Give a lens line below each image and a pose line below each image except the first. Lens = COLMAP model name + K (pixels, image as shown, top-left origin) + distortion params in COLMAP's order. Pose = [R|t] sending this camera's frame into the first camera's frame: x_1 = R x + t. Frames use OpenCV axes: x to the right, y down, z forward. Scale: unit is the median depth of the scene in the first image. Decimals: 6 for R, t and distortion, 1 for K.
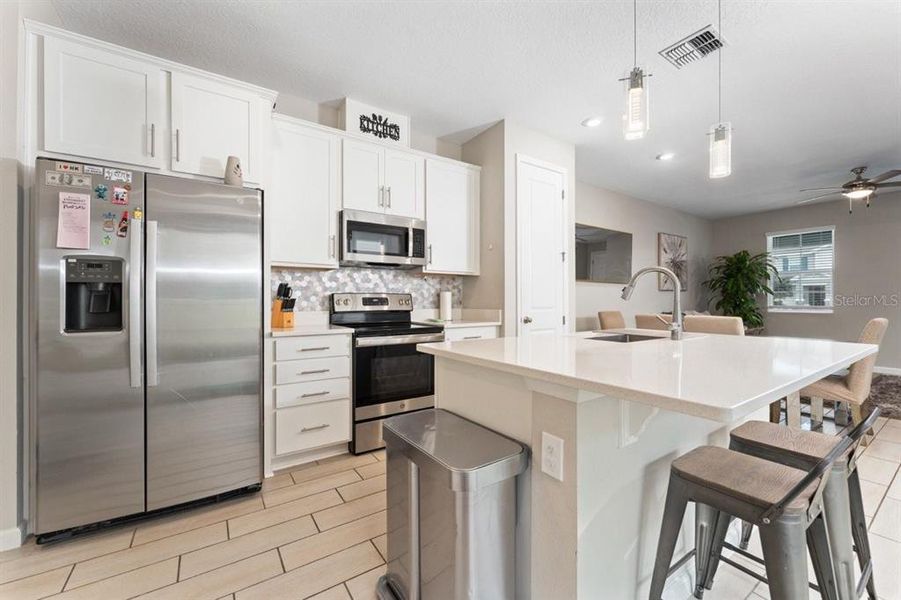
lens RADIAL K [[357.4, 0, 449.2], [0, 357.4, 303.0], [0, 0, 1]] dist [-0.000188, -0.000011]
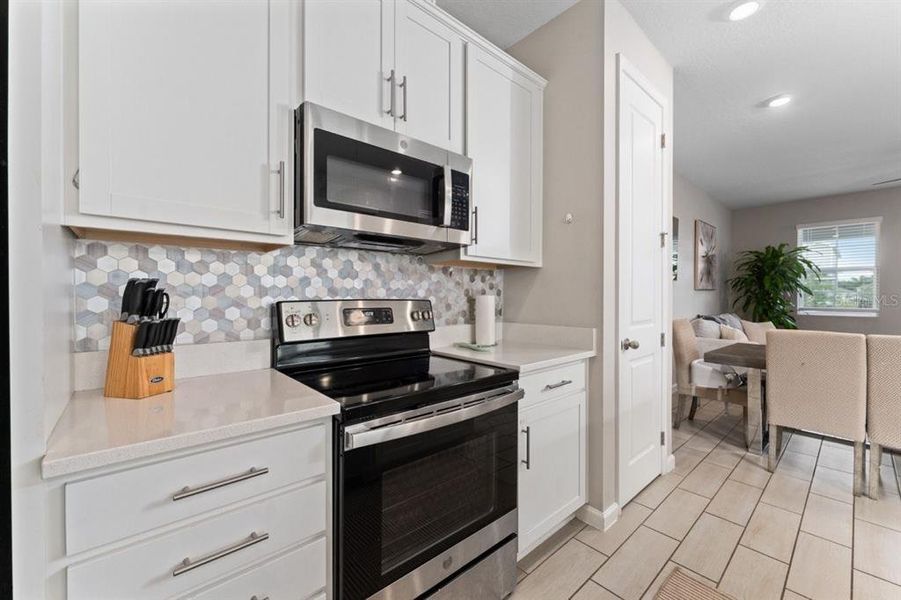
lens RADIAL K [[359.5, 0, 450.5], [0, 359.5, 300.0], [0, 0, 1]] dist [-0.000320, 0.000044]
pose [[0.991578, 0.001499, 0.129502, -0.161920], [-0.002350, 0.999977, 0.006419, -0.031031], [-0.129489, -0.006669, 0.991558, 0.498599]]
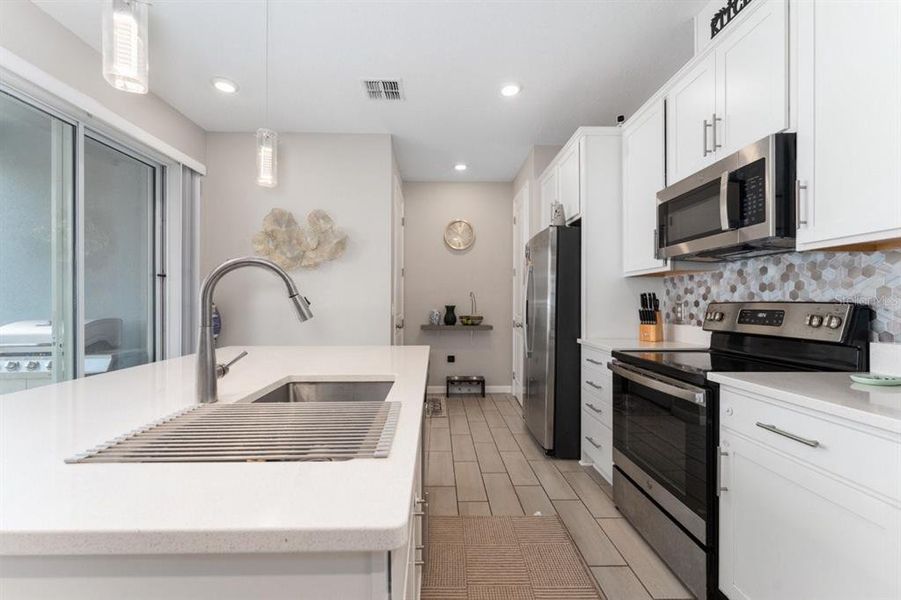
lens RADIAL K [[357.4, 0, 449.2], [0, 357.4, 303.0], [0, 0, 1]] dist [-0.000188, -0.000011]
pose [[-0.529314, 0.002449, -0.848422, 0.513692], [0.002484, 0.999996, 0.001337, -0.027826], [0.848422, -0.001400, -0.529318, 0.909265]]
